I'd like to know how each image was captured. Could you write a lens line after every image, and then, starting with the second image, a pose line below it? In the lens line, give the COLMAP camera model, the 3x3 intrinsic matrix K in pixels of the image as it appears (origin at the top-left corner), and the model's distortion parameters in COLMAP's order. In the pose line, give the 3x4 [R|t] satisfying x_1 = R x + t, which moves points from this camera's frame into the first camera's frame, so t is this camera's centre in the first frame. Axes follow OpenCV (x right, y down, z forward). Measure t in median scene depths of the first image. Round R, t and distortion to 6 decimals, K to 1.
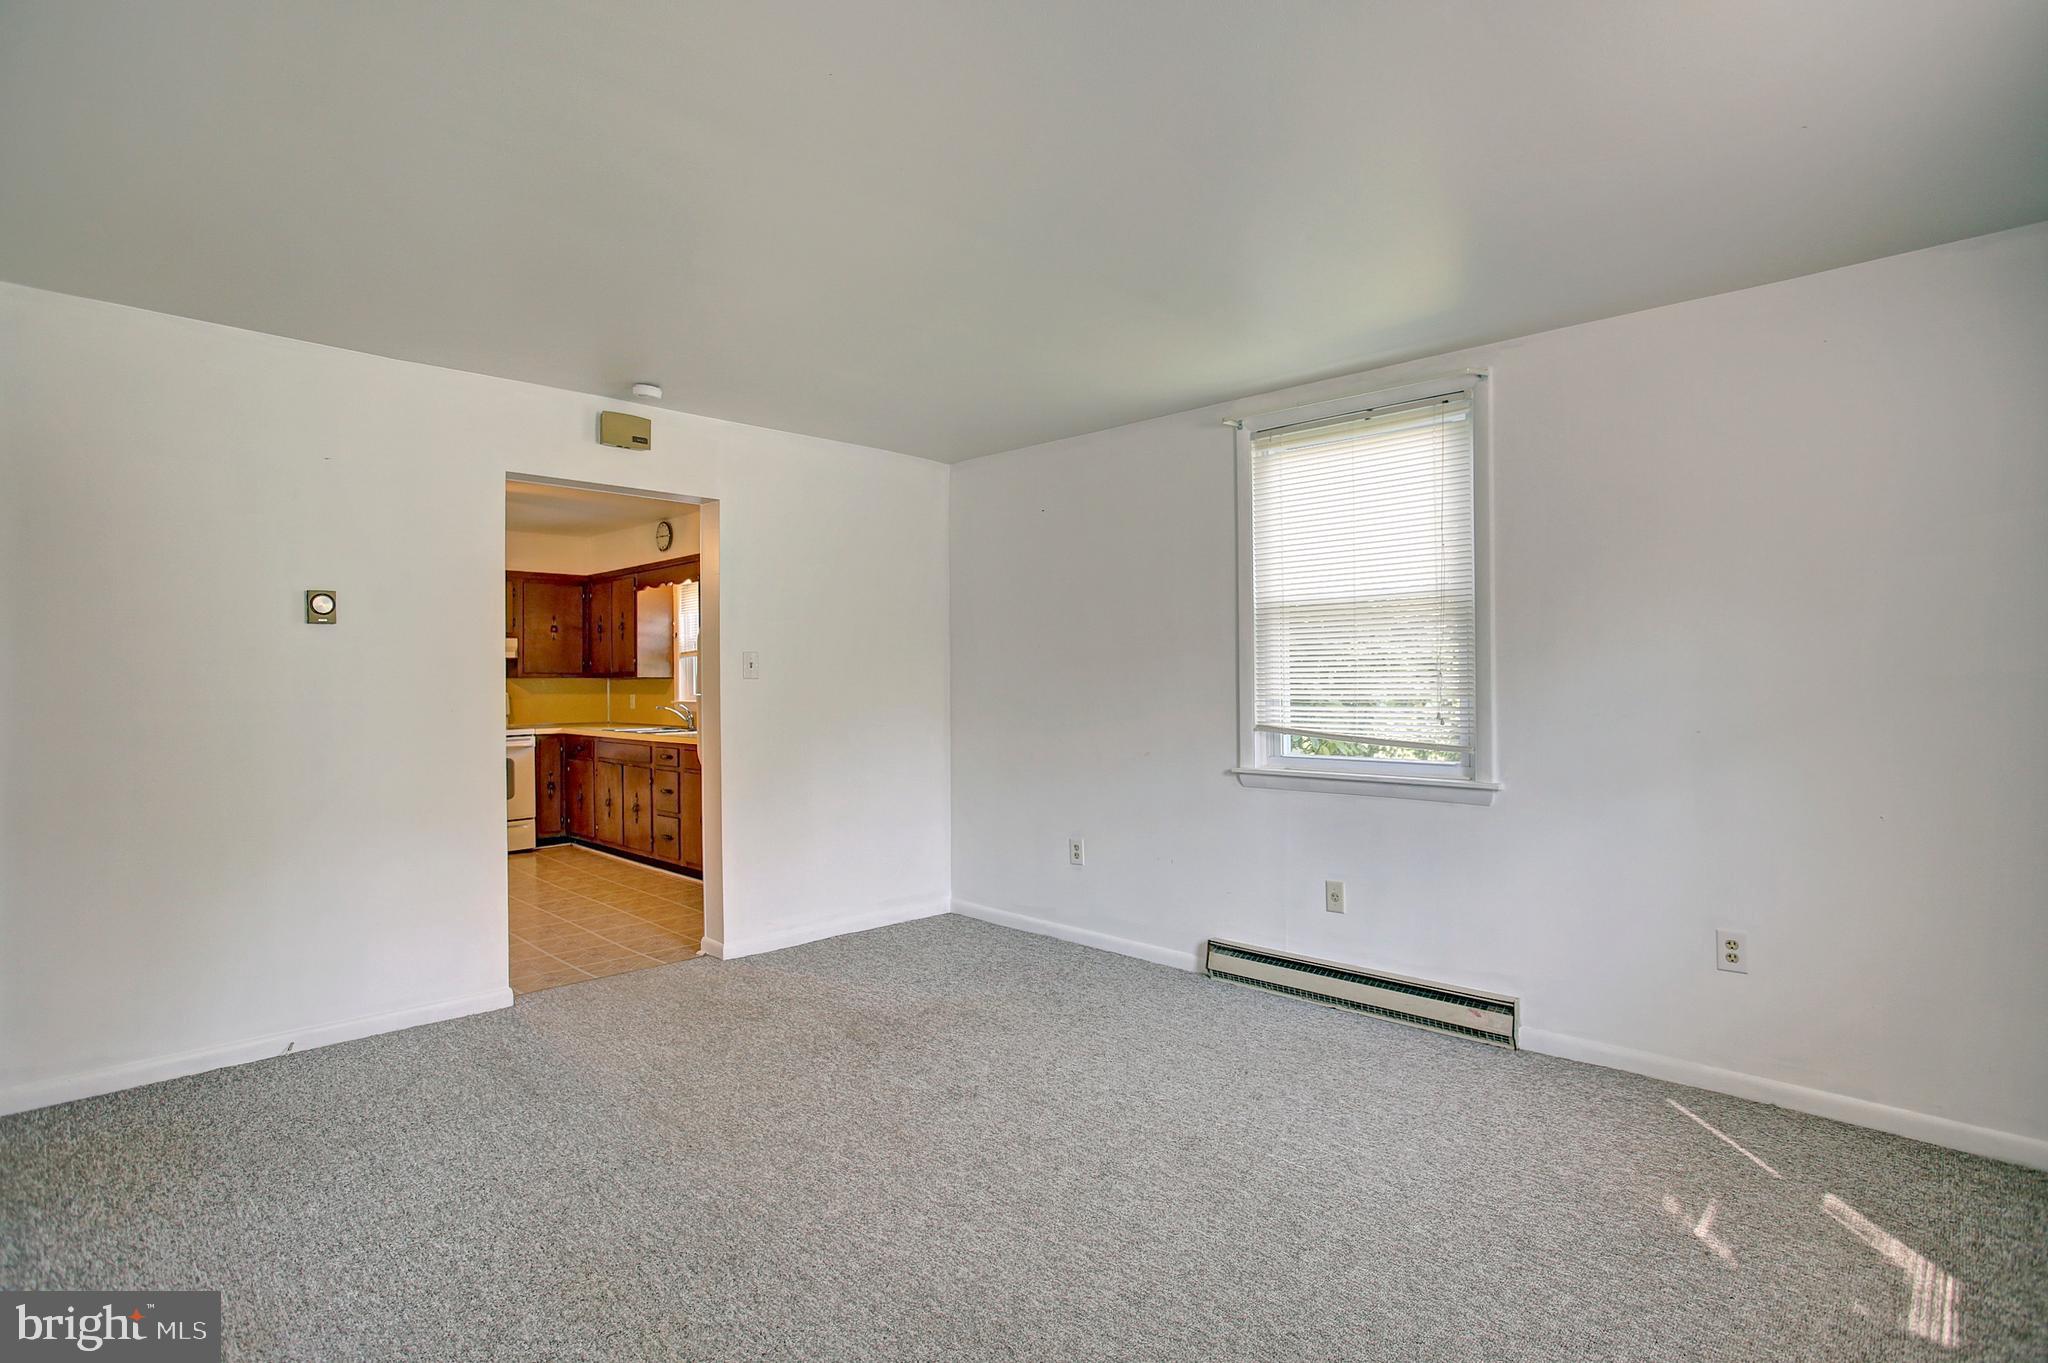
lens RADIAL K [[1010.2, 0, 1024.3], [0, 1010.2, 672.5], [0, 0, 1]] dist [-0.071716, 0.031664]
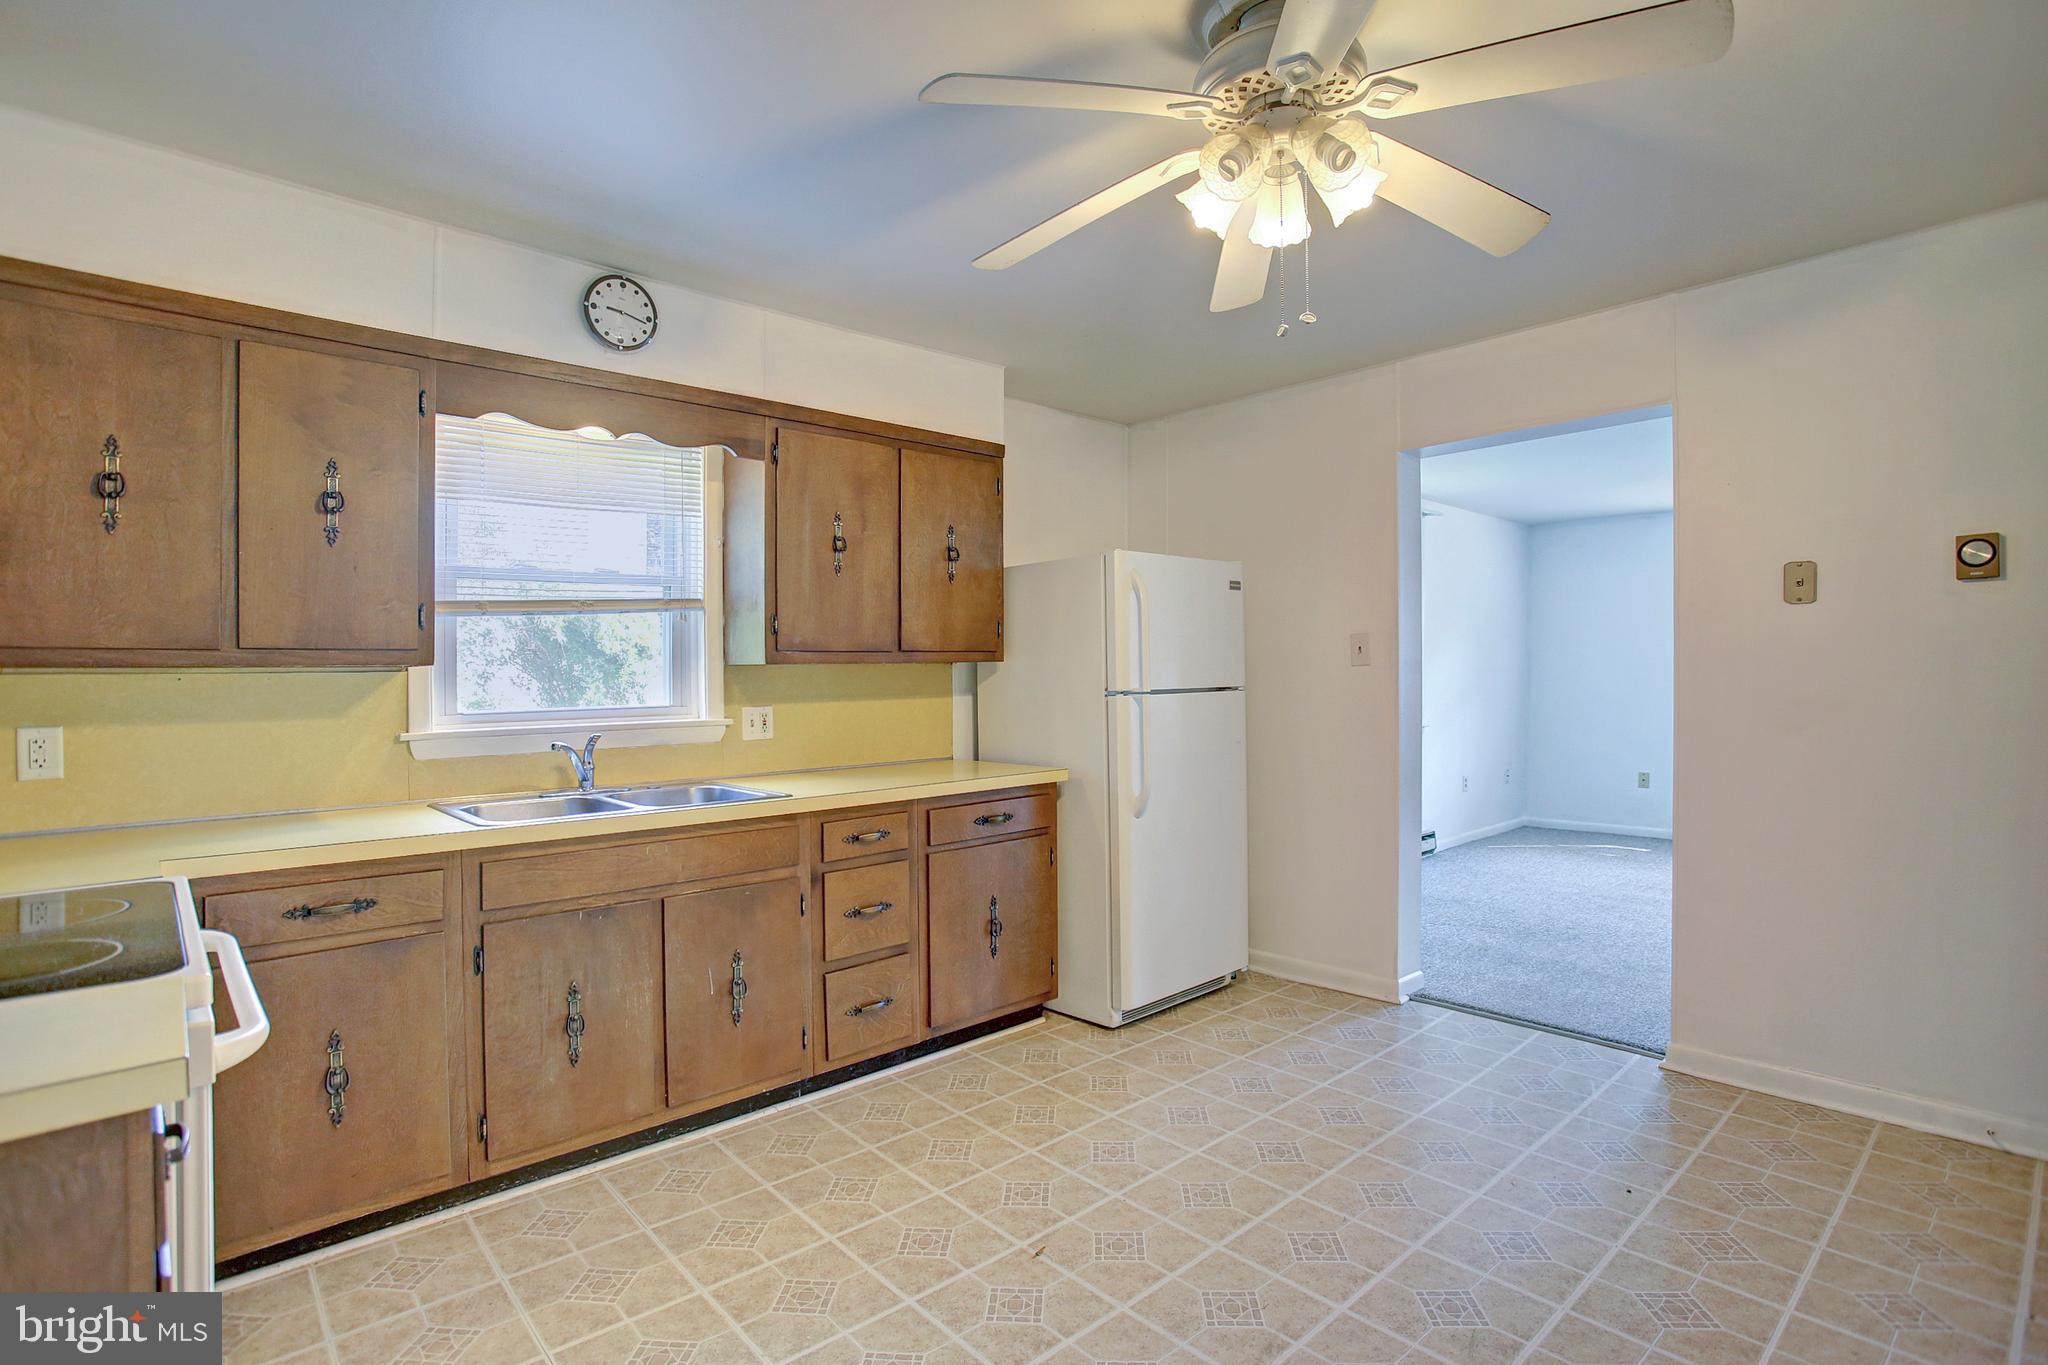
lens RADIAL K [[1010.2, 0, 1024.3], [0, 1010.2, 673.5], [0, 0, 1]] dist [-0.071716, 0.031664]
pose [[0.052587, 0.001753, 0.998615, -0.715560], [-0.000570, 0.999998, -0.001725, 0.008357], [-0.998616, -0.000478, 0.052588, 0.782731]]
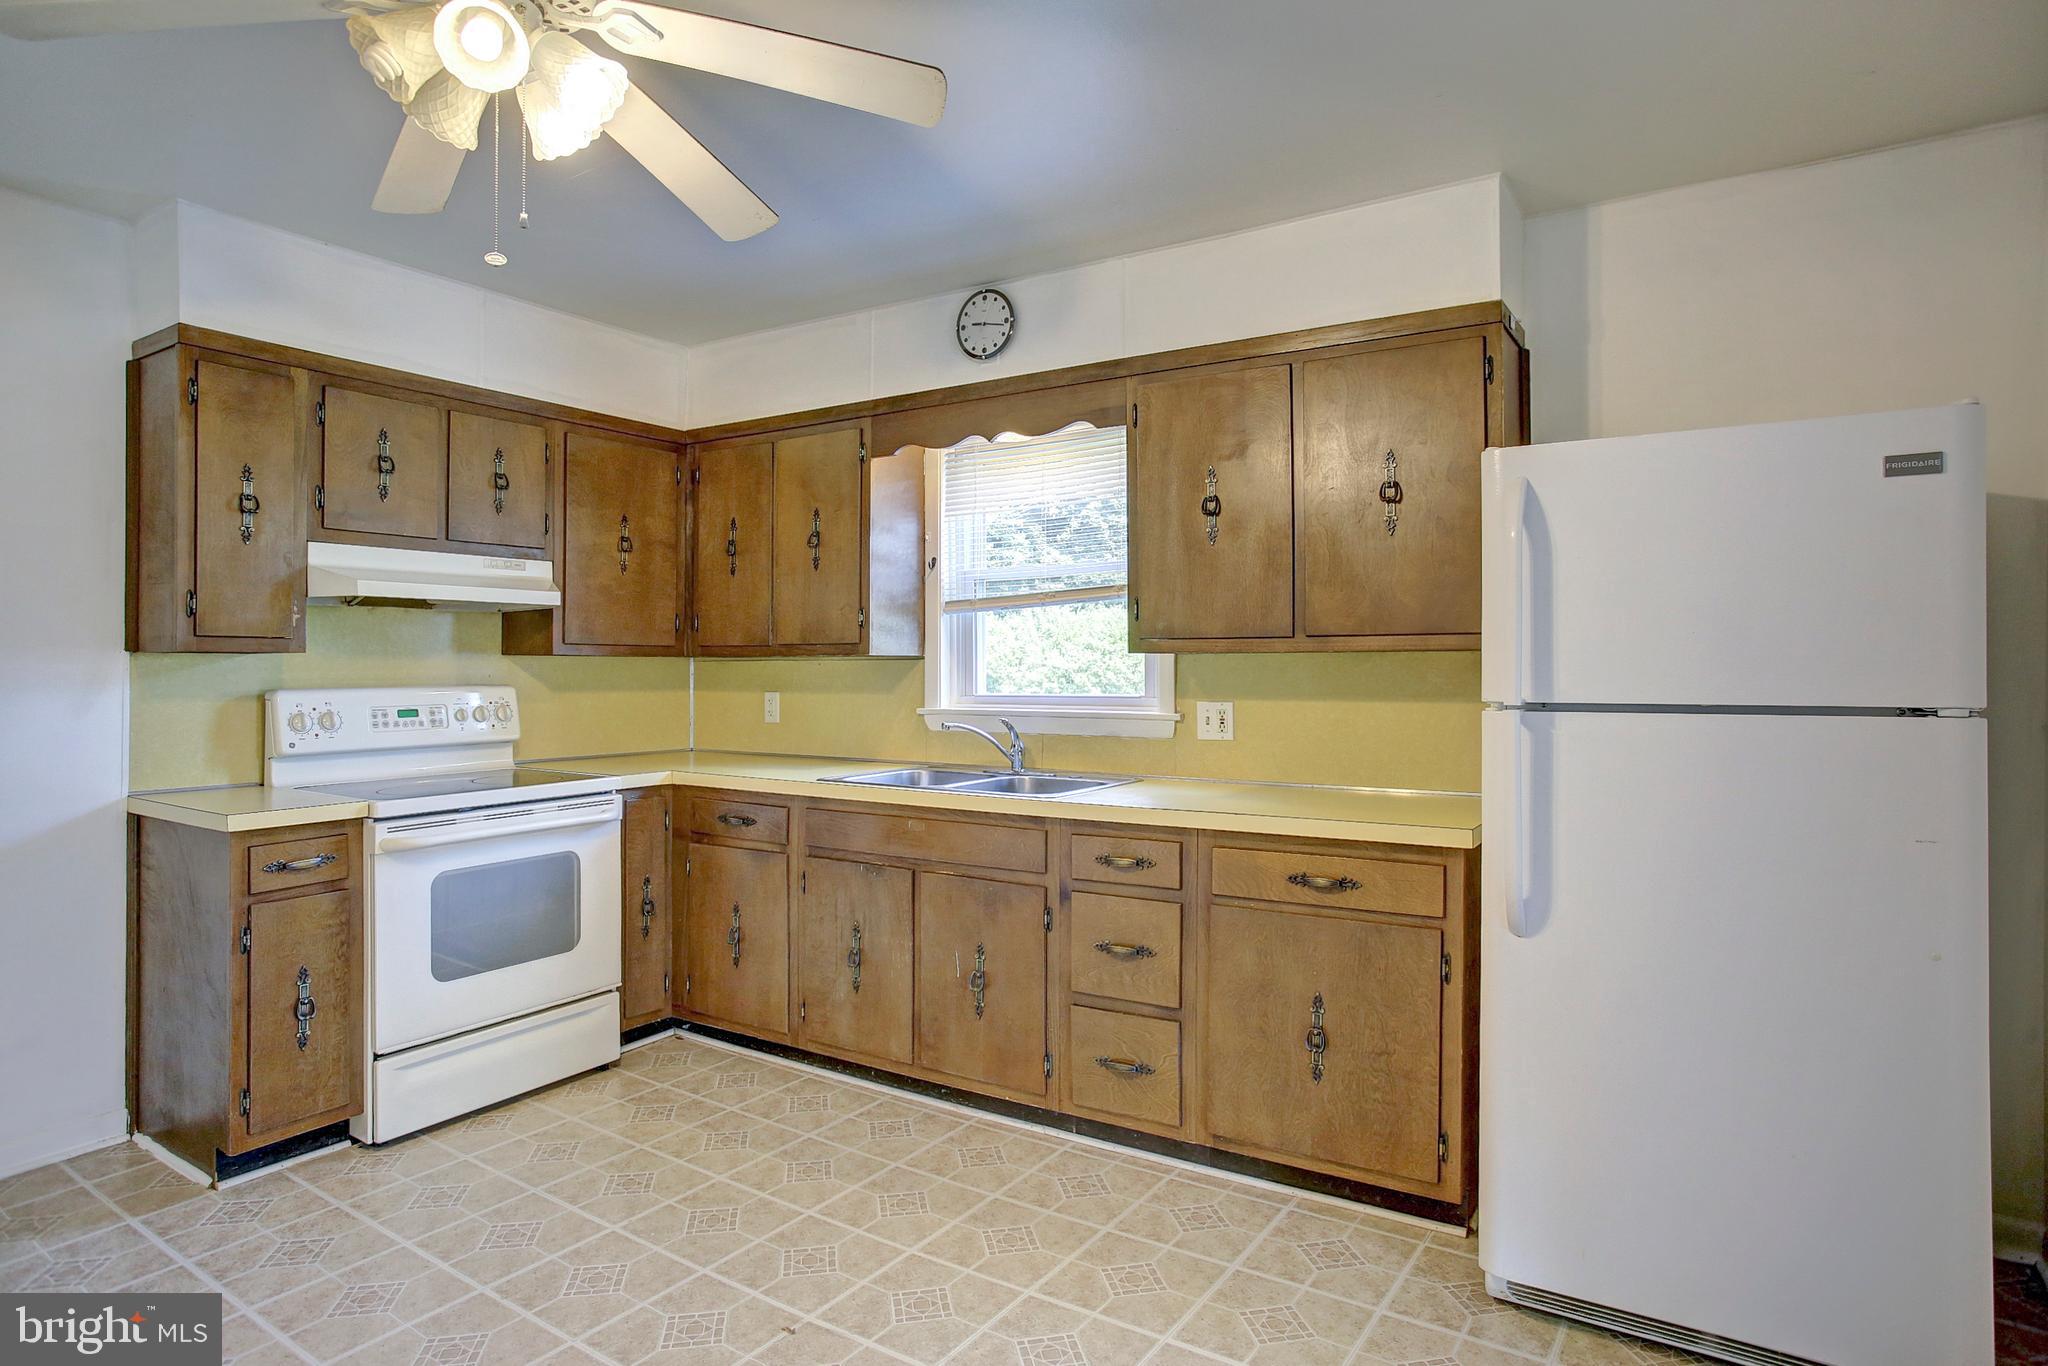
lens RADIAL K [[1140.3, 0, 1026.1], [0, 1140.3, 667.2], [0, 0, 1]] dist [-0.047686, 0.000768]
pose [[0.980609, -0.000794, 0.195973, -0.409534], [-0.002521, 0.999858, 0.016667, 0.001453], [-0.195958, -0.016838, 0.980468, 0.488281]]
